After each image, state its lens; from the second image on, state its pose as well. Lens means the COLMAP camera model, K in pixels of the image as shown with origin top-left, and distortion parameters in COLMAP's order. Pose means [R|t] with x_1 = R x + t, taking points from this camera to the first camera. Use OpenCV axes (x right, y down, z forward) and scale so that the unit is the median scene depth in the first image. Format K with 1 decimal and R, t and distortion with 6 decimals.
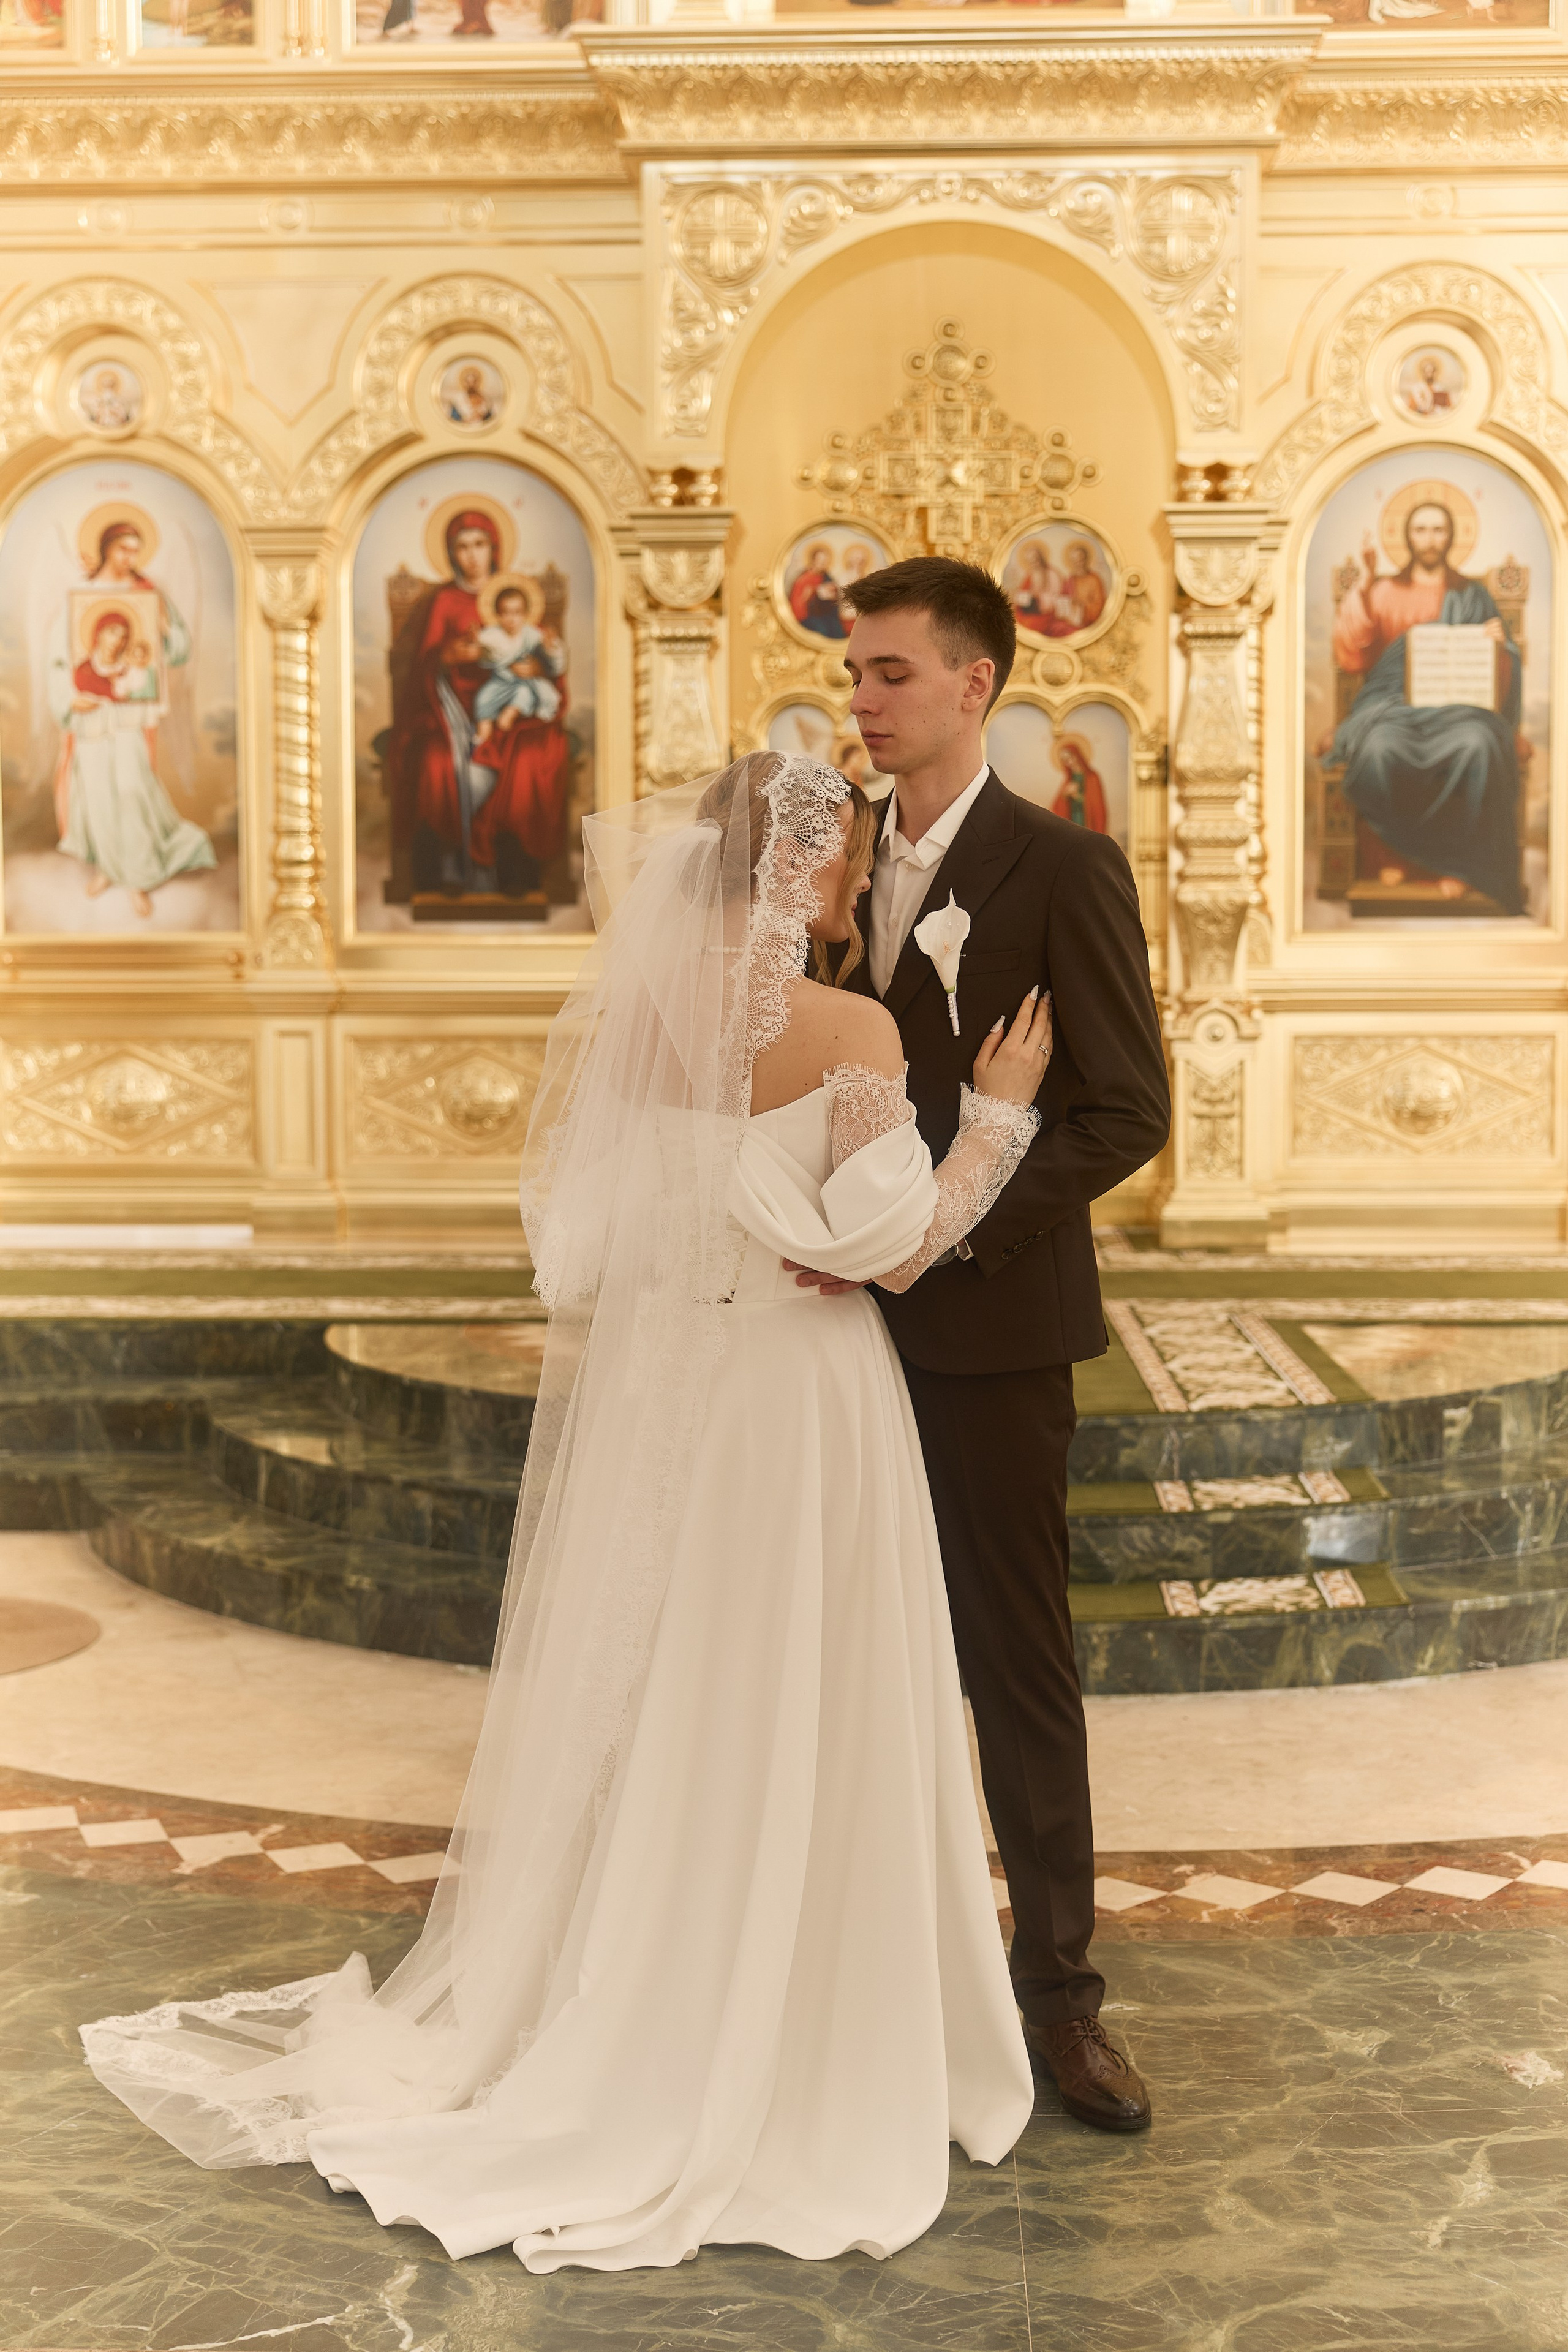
lens RADIAL K [[3191.7, 0, 789.7], [0, 3191.7, 1176.3], [0, 0, 1]] dist [0.014062, 0.000000]
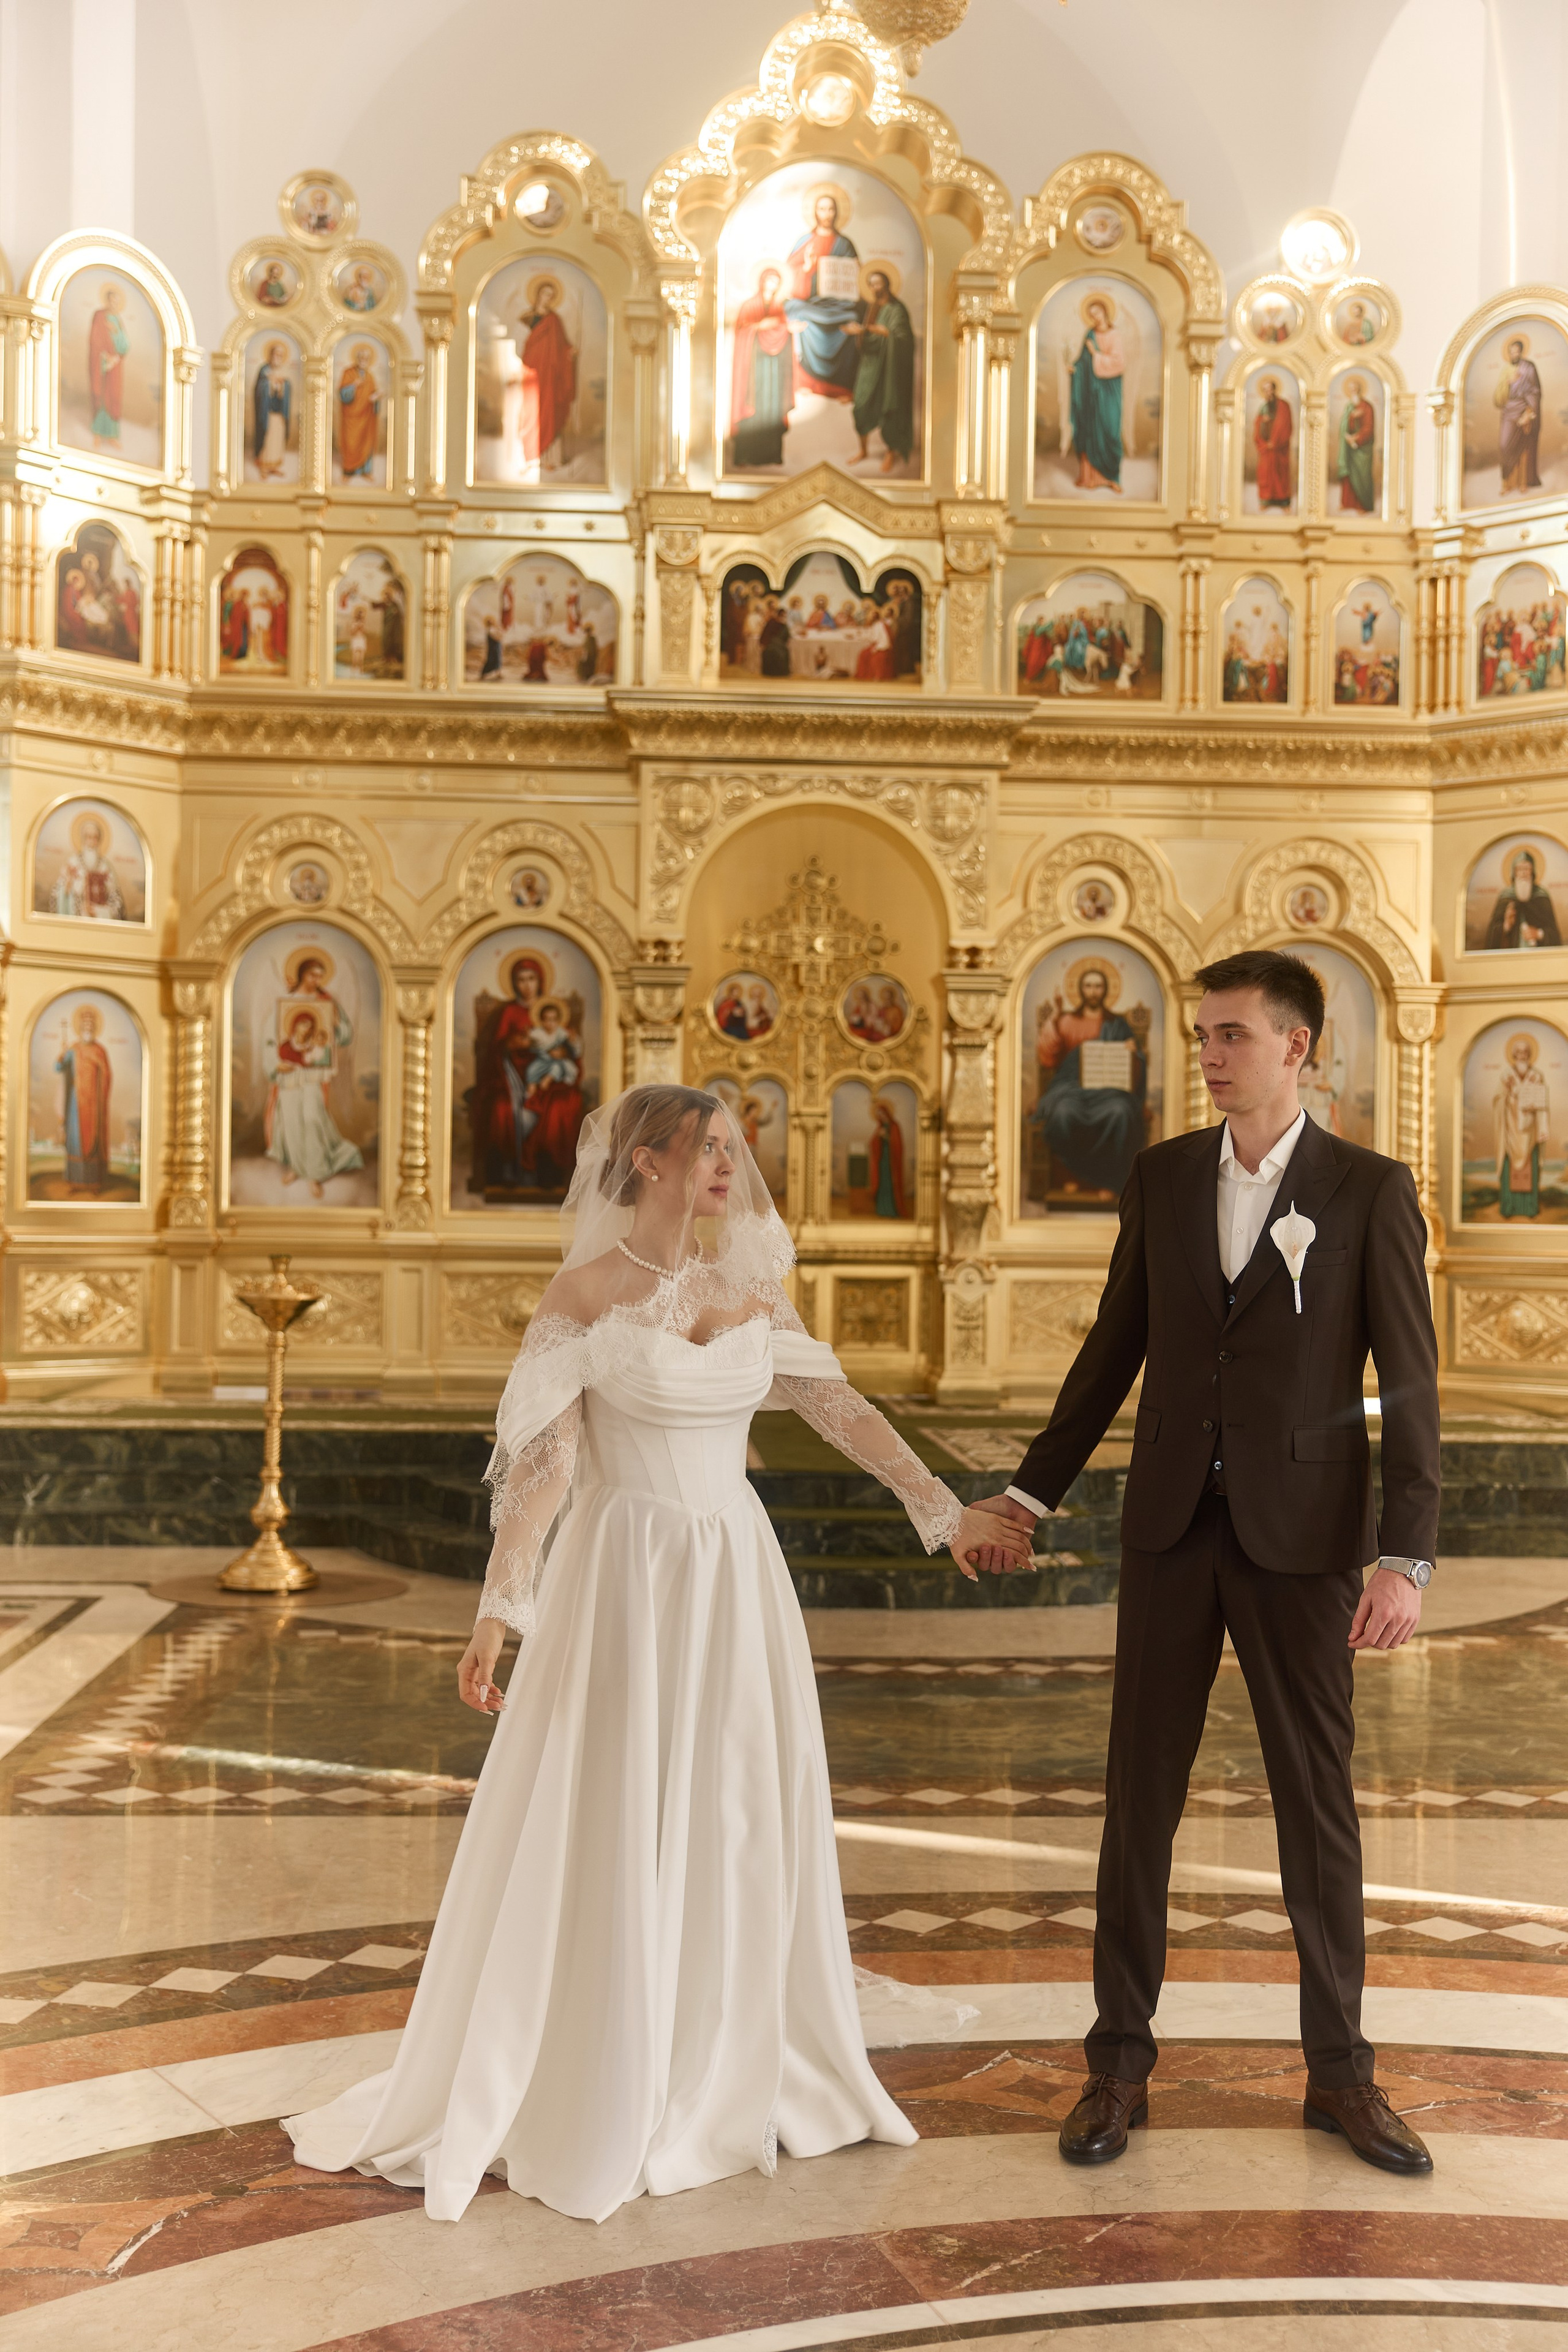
lens RADIAL K [[2571.7, 0, 779.6], [0, 2571.7, 1183.8], [0, 0, 1]] dist [0.044860, 0.000000]
pose [[0.995379, 0.019474, 0.094031, -0.093528], [-0.011206, 0.996087, -0.087669, 0.025131], [-0.095370, 0.086210, 0.991702, -0.336770]]
